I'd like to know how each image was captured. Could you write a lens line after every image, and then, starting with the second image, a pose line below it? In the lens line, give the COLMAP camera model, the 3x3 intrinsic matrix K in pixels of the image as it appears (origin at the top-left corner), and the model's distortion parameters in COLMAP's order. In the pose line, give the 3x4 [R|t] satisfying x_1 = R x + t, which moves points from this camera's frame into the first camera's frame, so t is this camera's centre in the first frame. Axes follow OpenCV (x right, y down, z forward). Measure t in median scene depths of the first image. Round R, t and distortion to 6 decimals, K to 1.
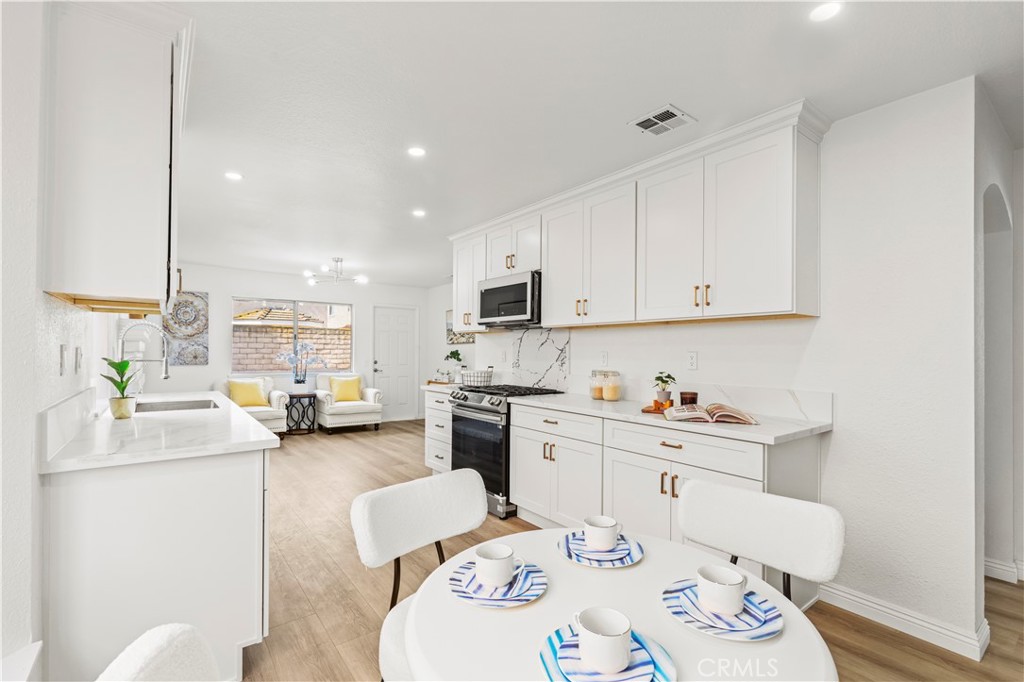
lens RADIAL K [[472.3, 0, 509.0], [0, 472.3, 344.7], [0, 0, 1]] dist [-0.001567, -0.000197]
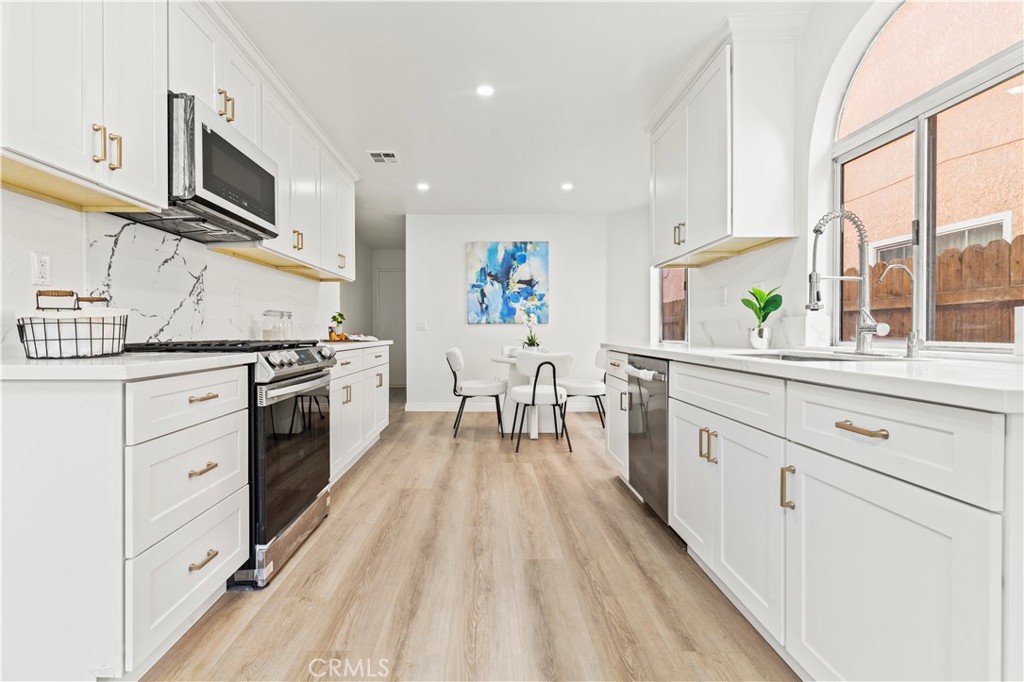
lens RADIAL K [[472.3, 0, 509.3], [0, 472.3, 336.2], [0, 0, 1]] dist [-0.001567, -0.000197]
pose [[-0.849261, -0.007584, 0.527919, -0.315022], [-0.008674, 0.999962, 0.000411, 0.046425], [-0.527903, -0.004230, -0.849294, 0.719563]]
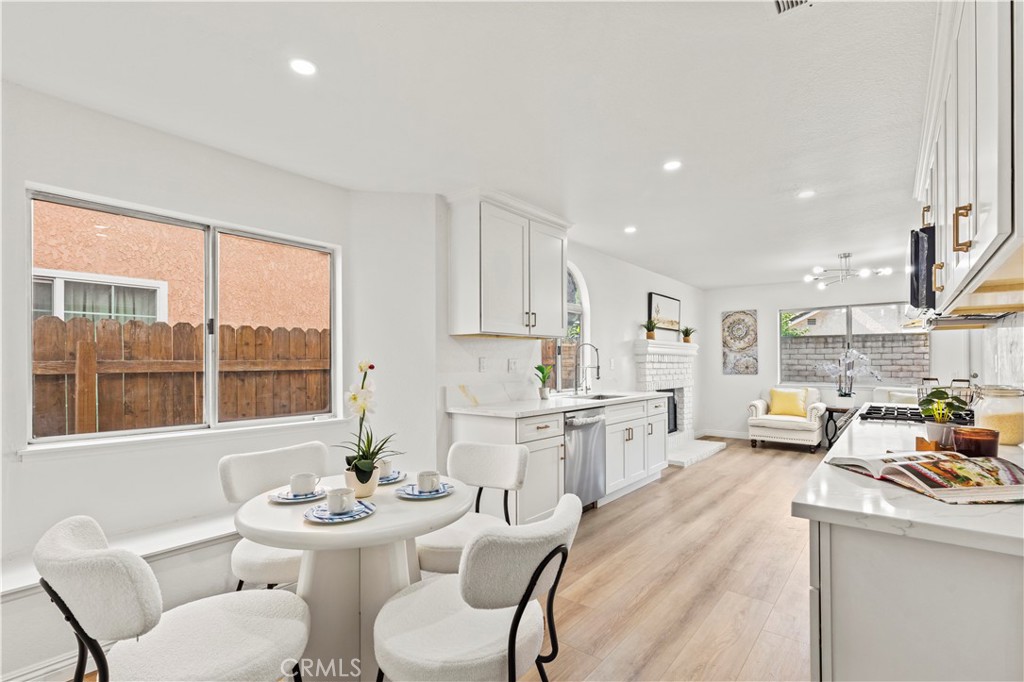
lens RADIAL K [[472.3, 0, 501.0], [0, 472.3, 365.1], [0, 0, 1]] dist [-0.001567, -0.000197]
pose [[0.258714, -0.002433, -0.965951, 0.280940], [0.018080, 0.999834, 0.002325, 0.006875], [0.965785, -0.018066, 0.258715, 0.131083]]
